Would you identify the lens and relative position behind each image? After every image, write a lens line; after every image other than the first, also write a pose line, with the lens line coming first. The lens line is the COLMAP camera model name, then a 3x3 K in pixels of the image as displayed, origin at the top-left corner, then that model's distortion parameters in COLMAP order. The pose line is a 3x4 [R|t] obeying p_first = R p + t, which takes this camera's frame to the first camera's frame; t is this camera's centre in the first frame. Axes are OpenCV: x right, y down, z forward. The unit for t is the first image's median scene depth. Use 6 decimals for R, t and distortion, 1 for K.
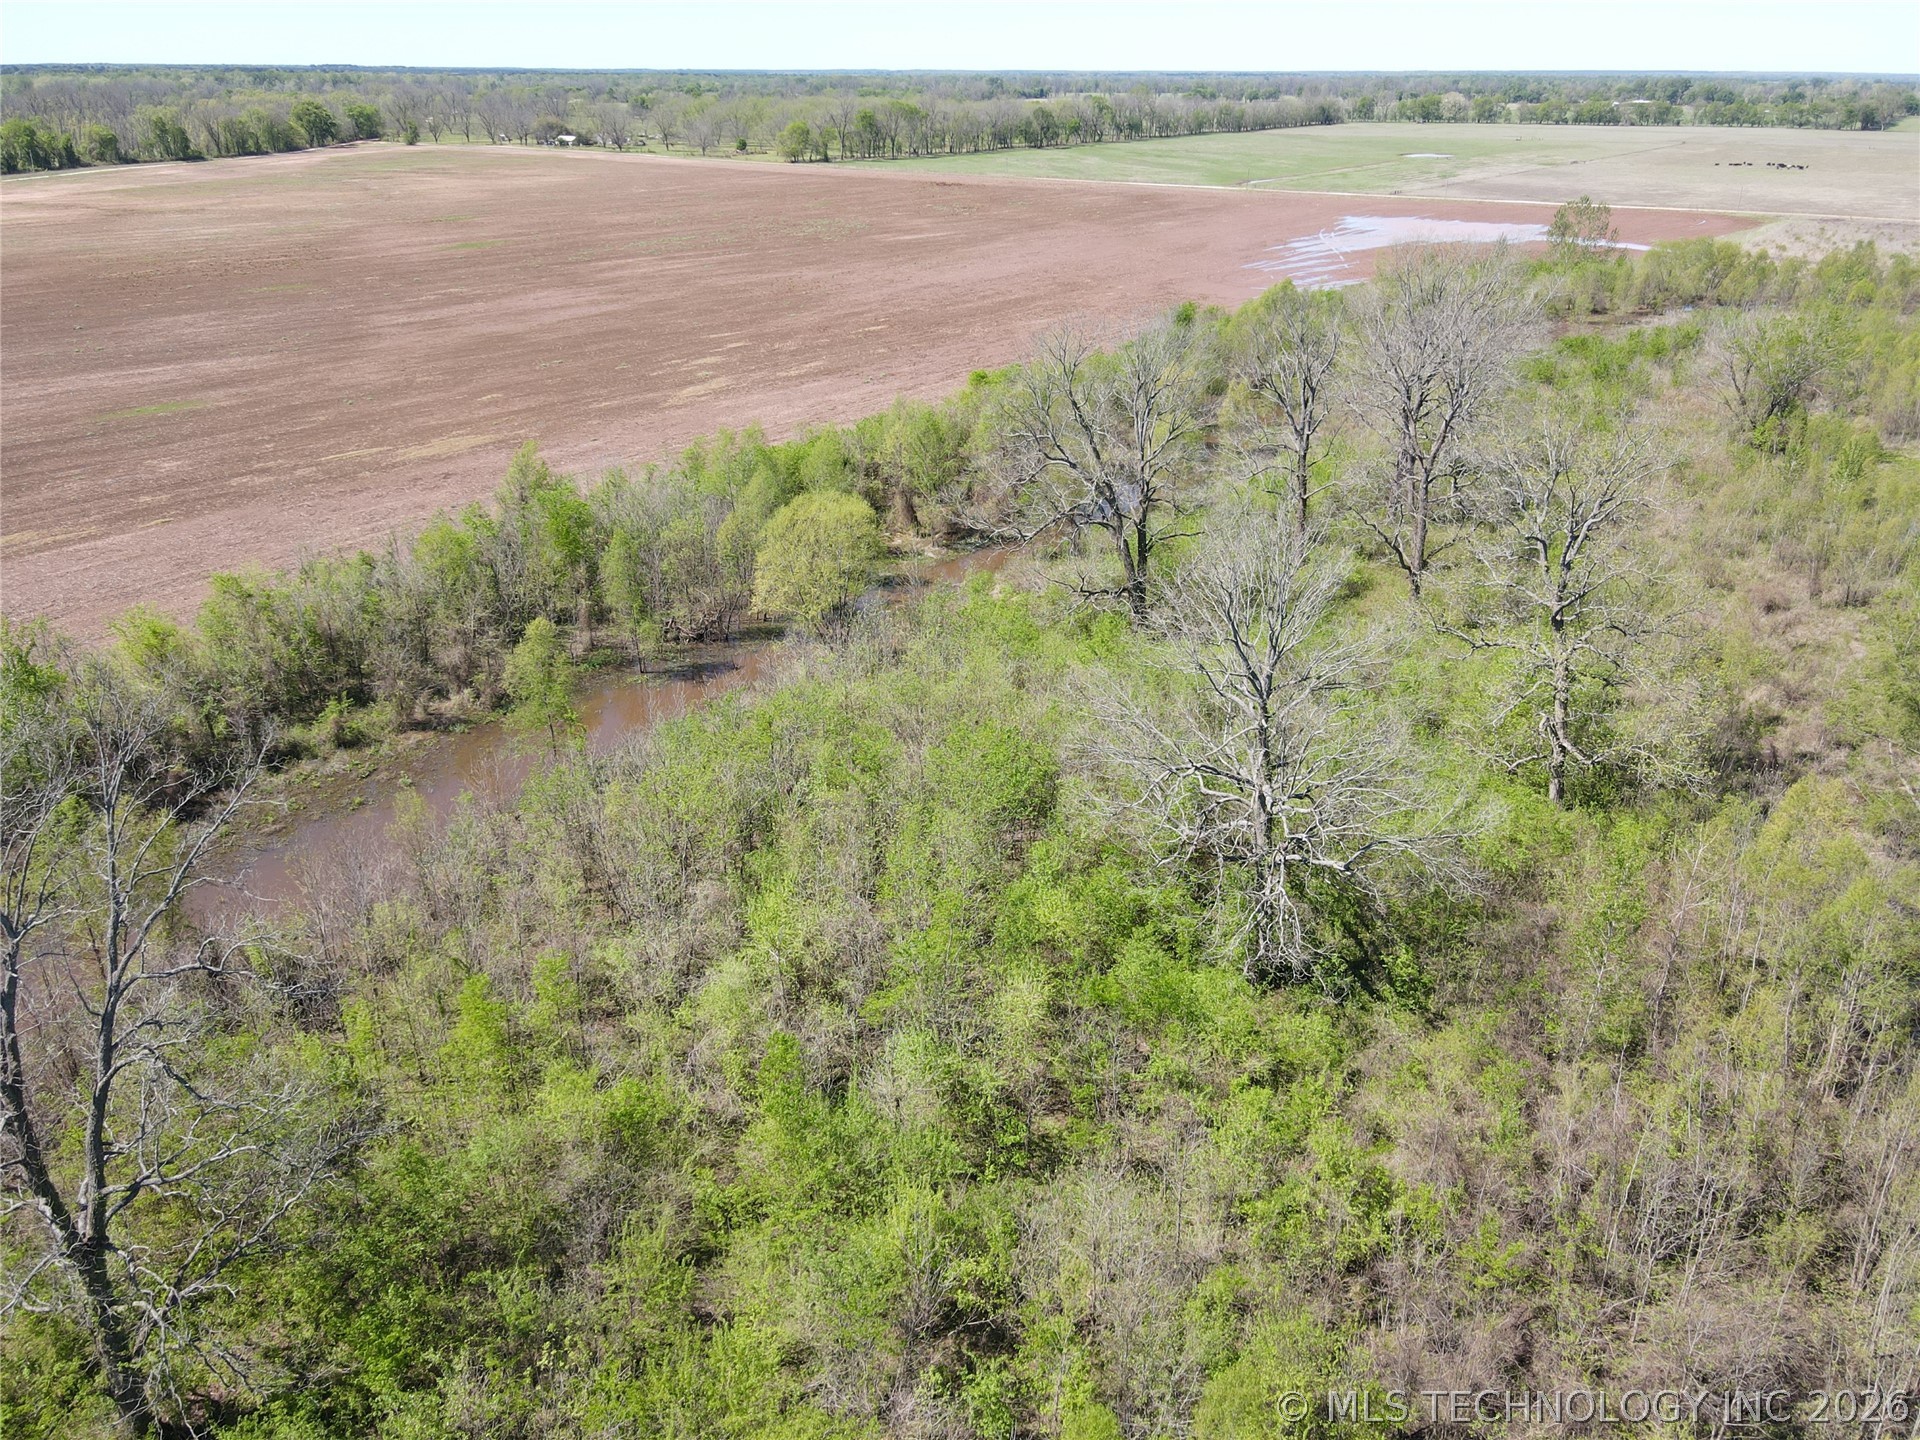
lens RADIAL K [[1355.8, 0, 960.0], [0, 1355.8, 720.0], [0, 0, 1]] dist [0.077159, -0.076878]
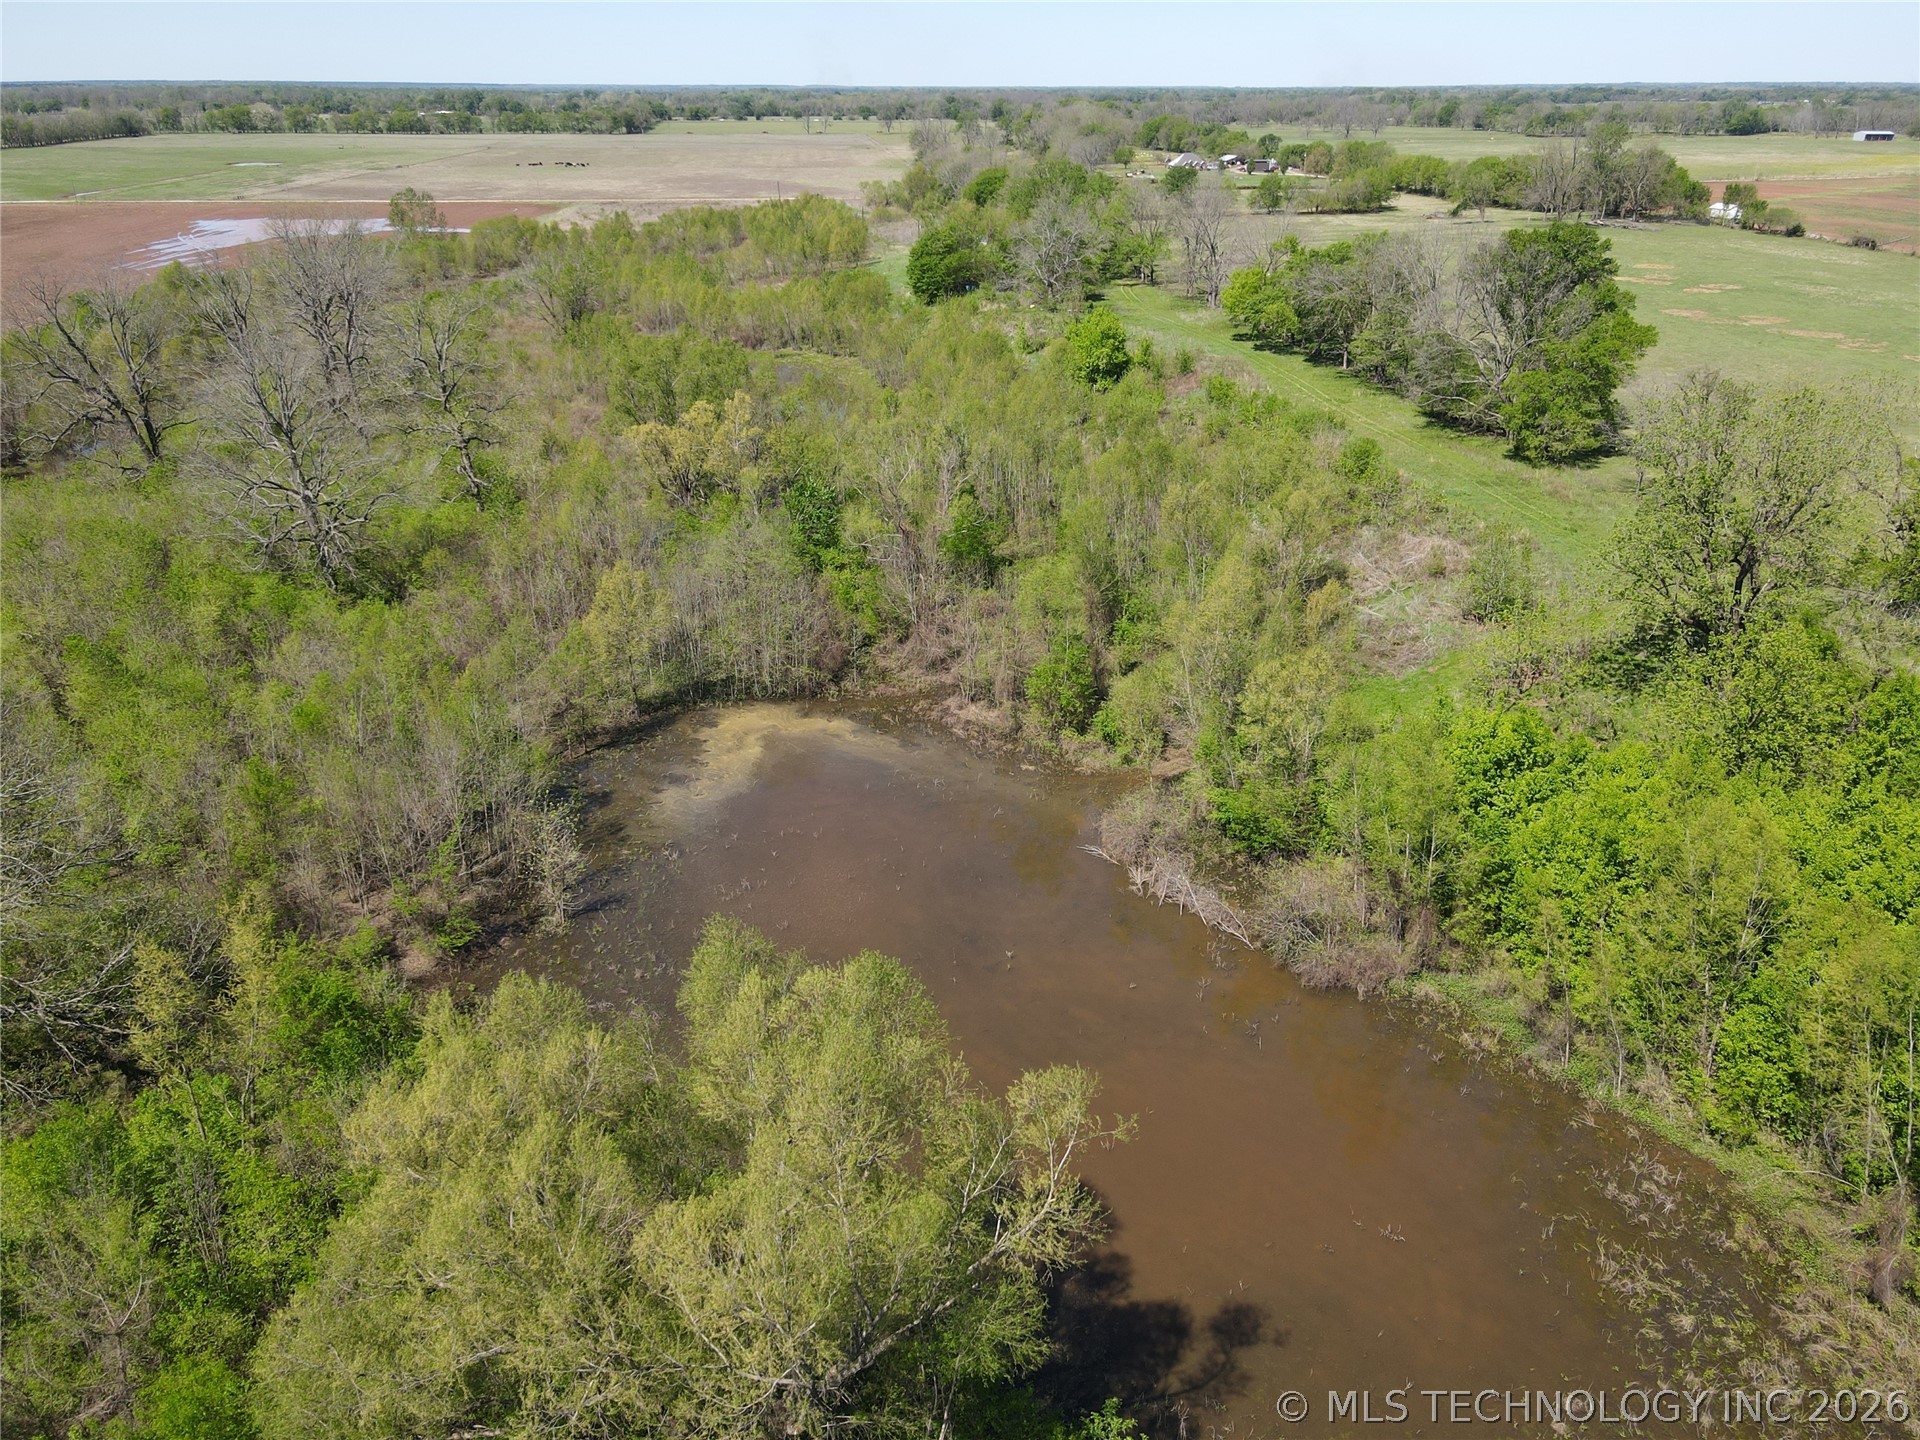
lens RADIAL K [[1375.3, 0, 955.1], [0, 1375.3, 726.3], [0, 0, 1]] dist [0.005475, -0.000256]
pose [[0.733899, -0.284808, 0.616665, -0.019765], [0.286181, 0.952990, 0.099554, 0.022948], [-0.616030, 0.103416, 0.780905, -0.050140]]
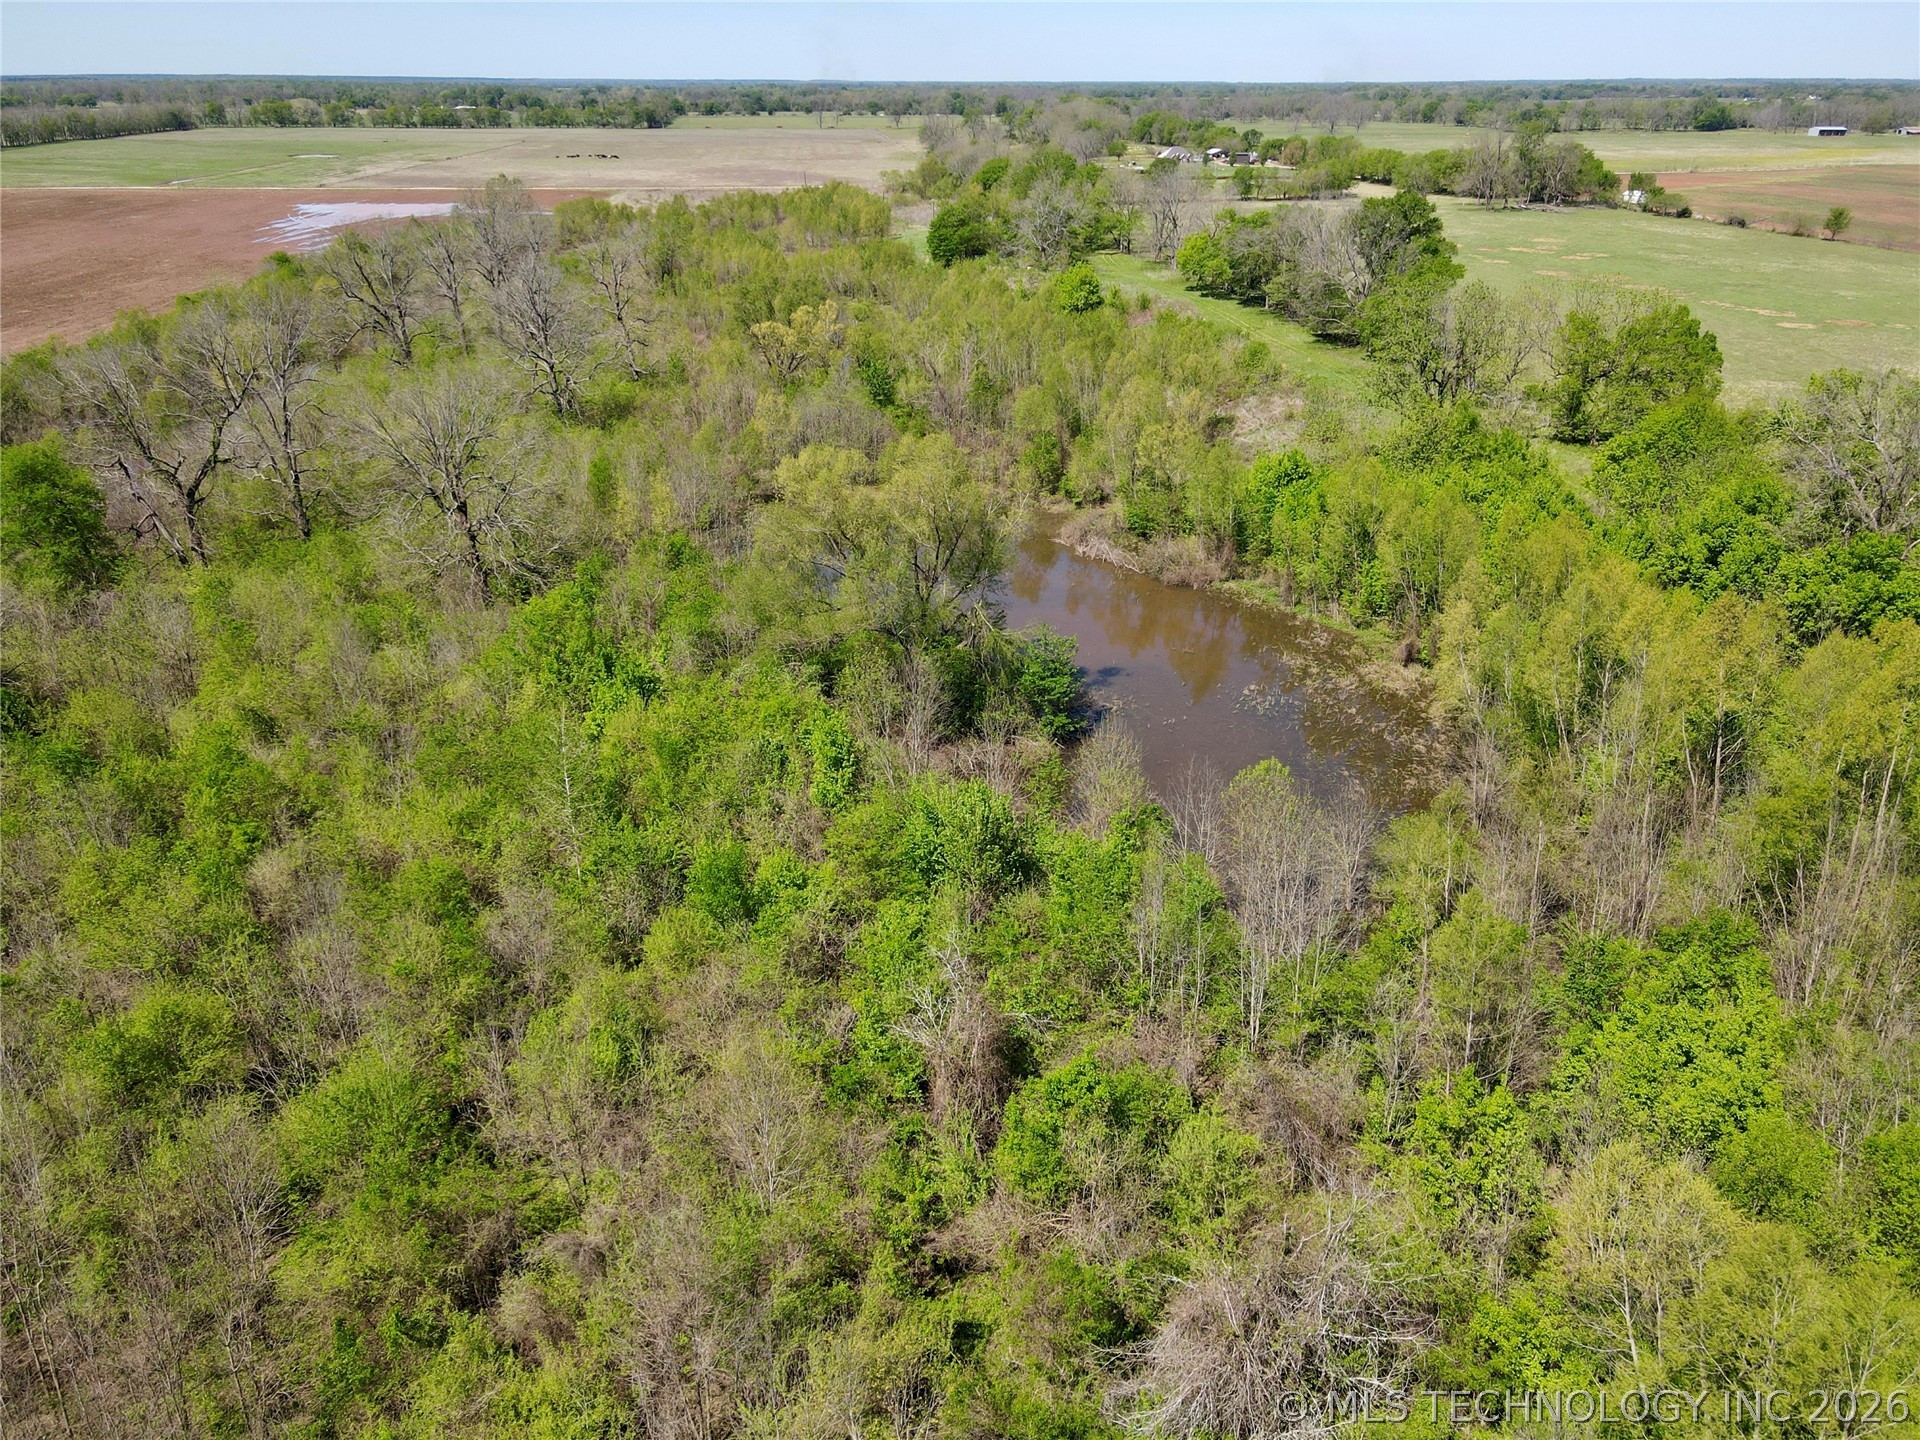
lens RADIAL K [[1375.3, 0, 955.1], [0, 1375.3, 726.3], [0, 0, 1]] dist [0.005475, -0.000256]
pose [[0.735472, -0.285272, 0.614573, -0.062851], [0.284458, 0.953241, 0.102058, 0.040003], [-0.614951, 0.099759, 0.782230, -0.090555]]
